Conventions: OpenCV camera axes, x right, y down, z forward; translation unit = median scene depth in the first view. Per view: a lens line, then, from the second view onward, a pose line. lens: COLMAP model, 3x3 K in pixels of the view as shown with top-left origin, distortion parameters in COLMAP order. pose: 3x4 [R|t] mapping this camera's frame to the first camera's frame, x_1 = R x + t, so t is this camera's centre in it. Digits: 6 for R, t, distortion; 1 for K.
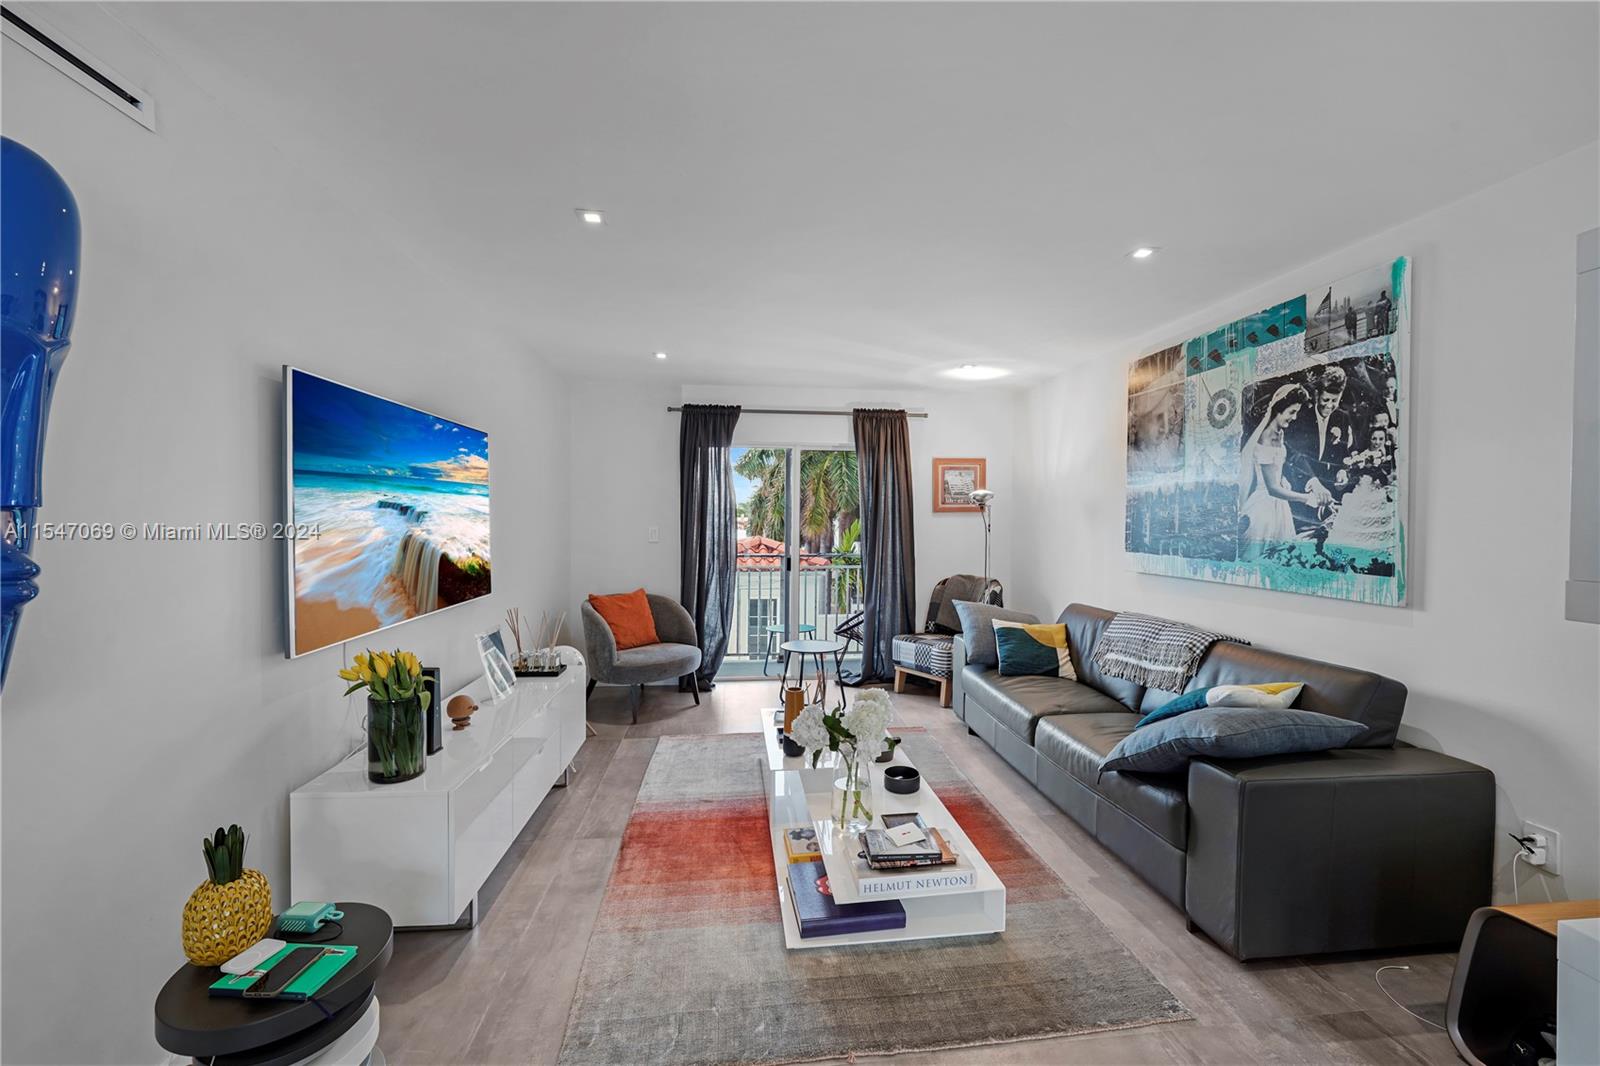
lens RADIAL K [[627.2, 0, 800.0], [0, 627.2, 533.0], [0, 0, 1]] dist [-0.028023, 0.008079]
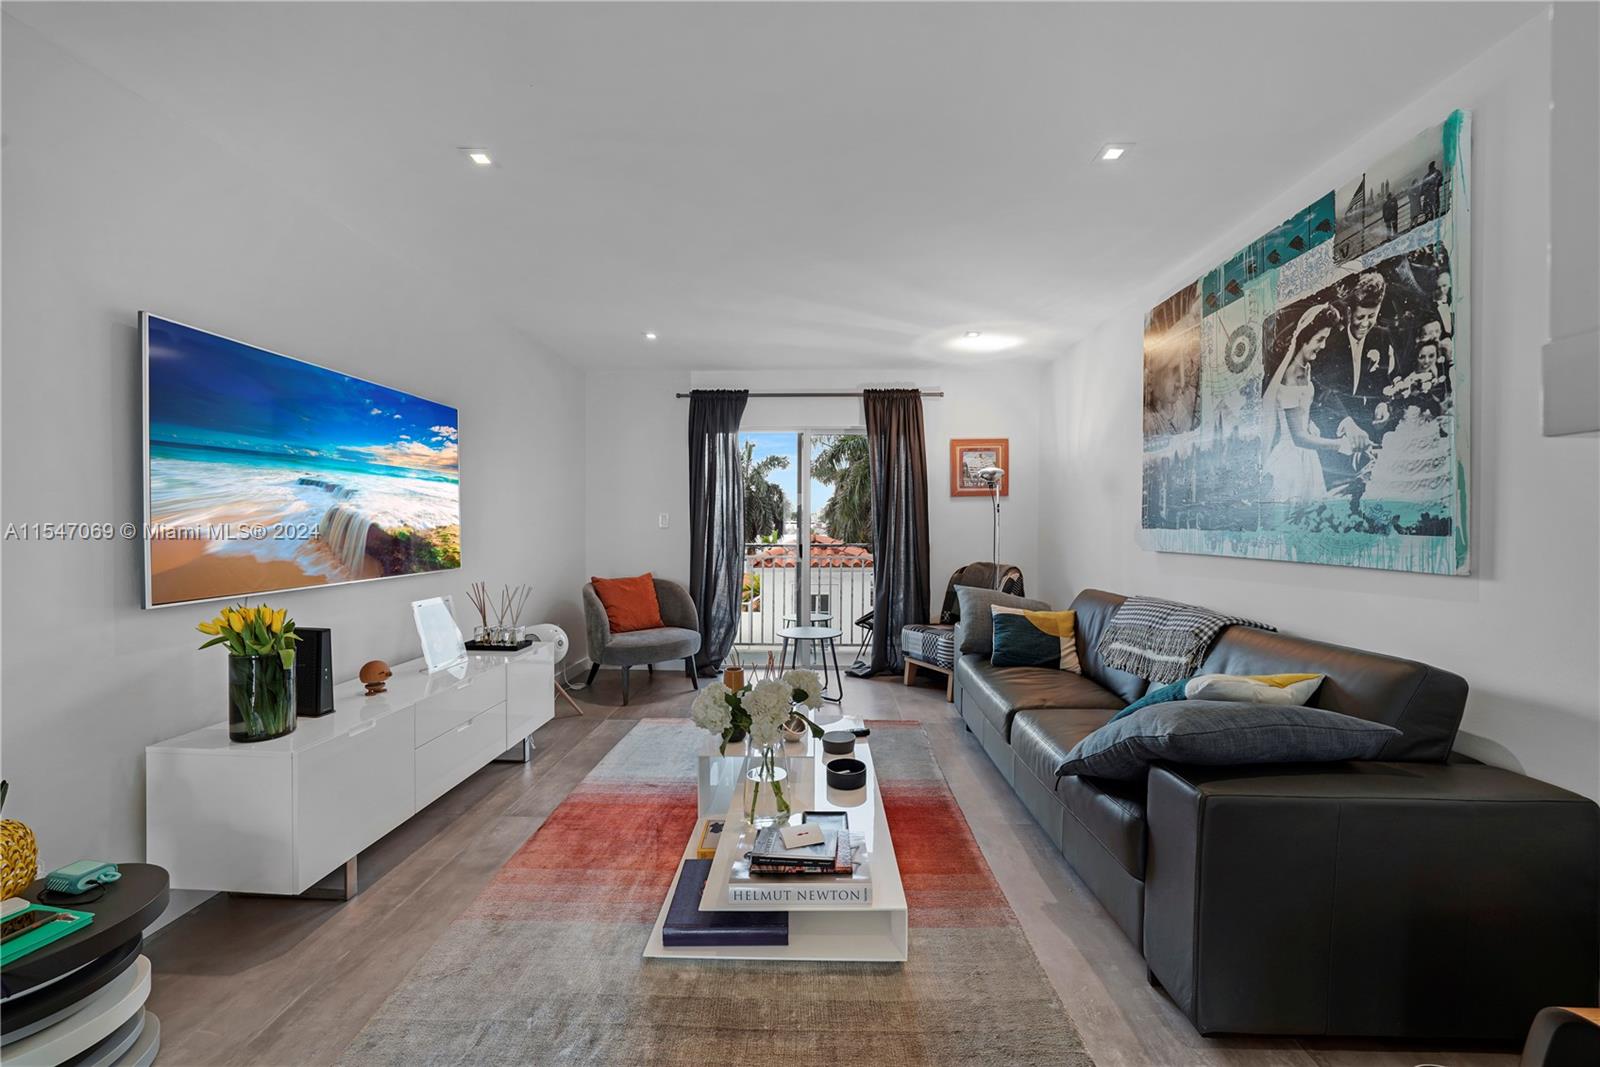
lens RADIAL K [[598.6, 0, 800.0], [0, 598.6, 533.5], [0, 0, 1]] dist [-0.032199, 0.007981]
pose [[0.990441, -0.001313, -0.137931, 0.234807], [0.000204, 0.999968, -0.008054, 0.063454], [0.137937, 0.007949, 0.990409, 0.157397]]
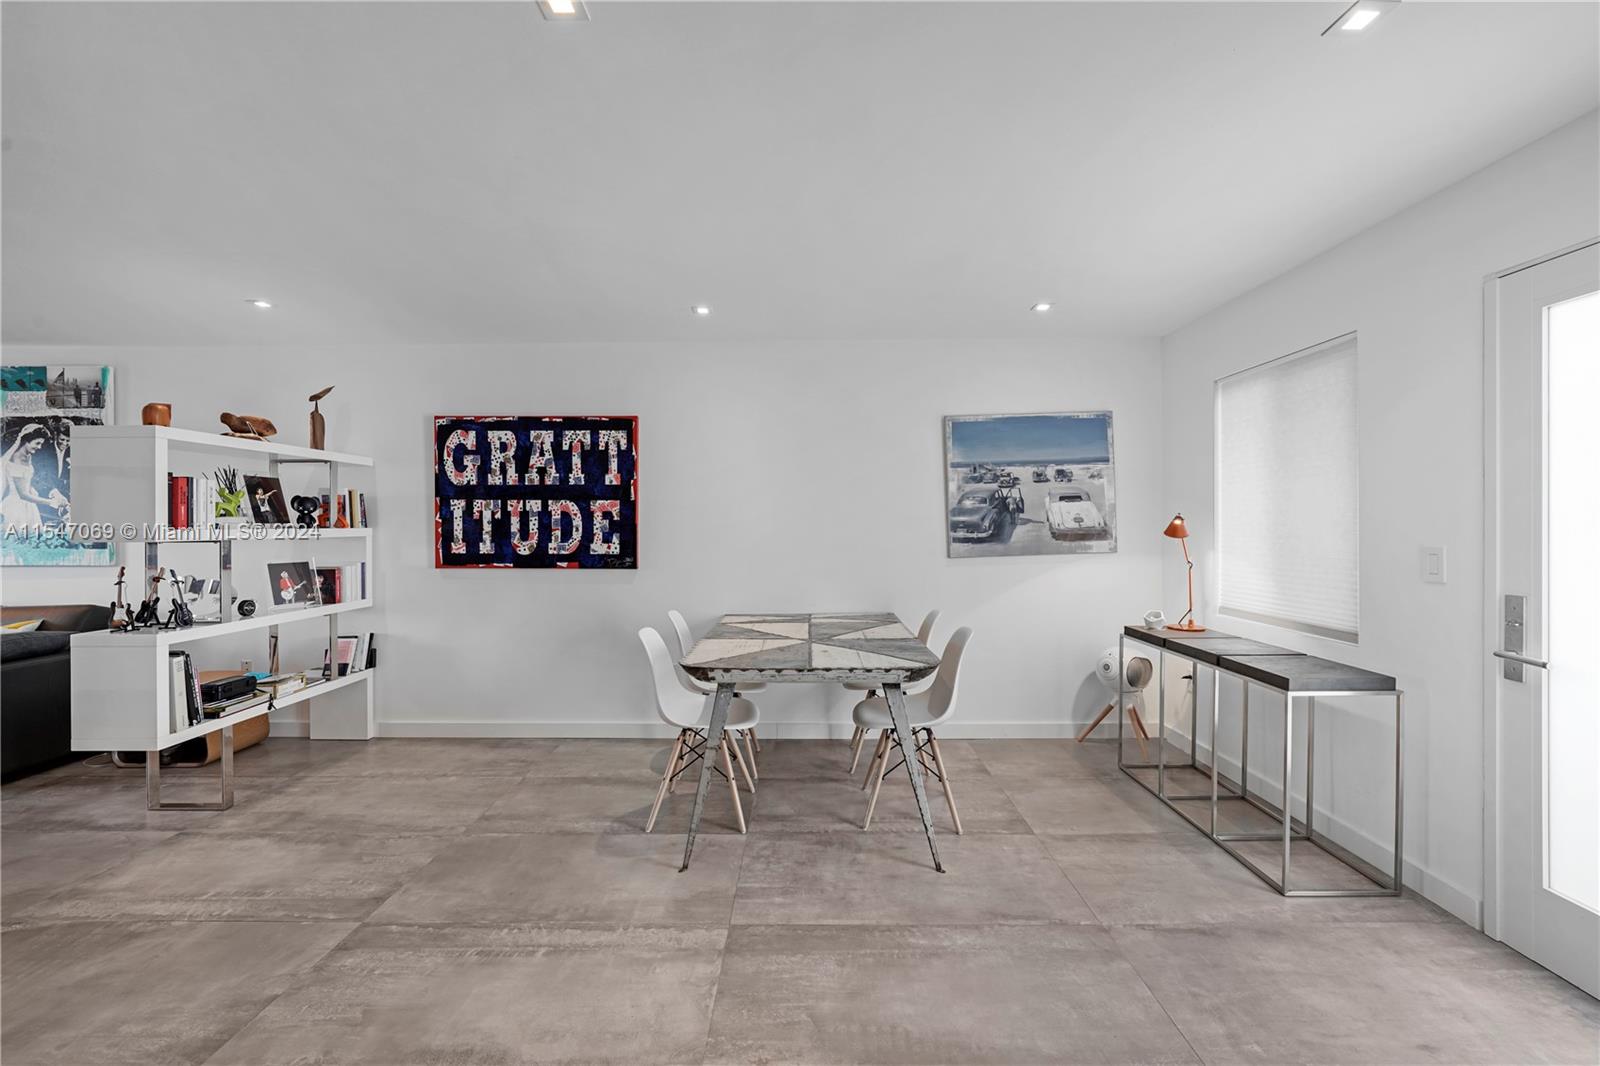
lens RADIAL K [[640.4, 0, 794.2], [0, 640.4, 523.9], [0, 0, 1]] dist [-0.017688, 0.008531]
pose [[0.120074, -0.003149, 0.992760, -0.496640], [0.027679, 0.999617, -0.000177, 0.047219], [-0.992379, 0.027500, 0.120115, -0.978415]]
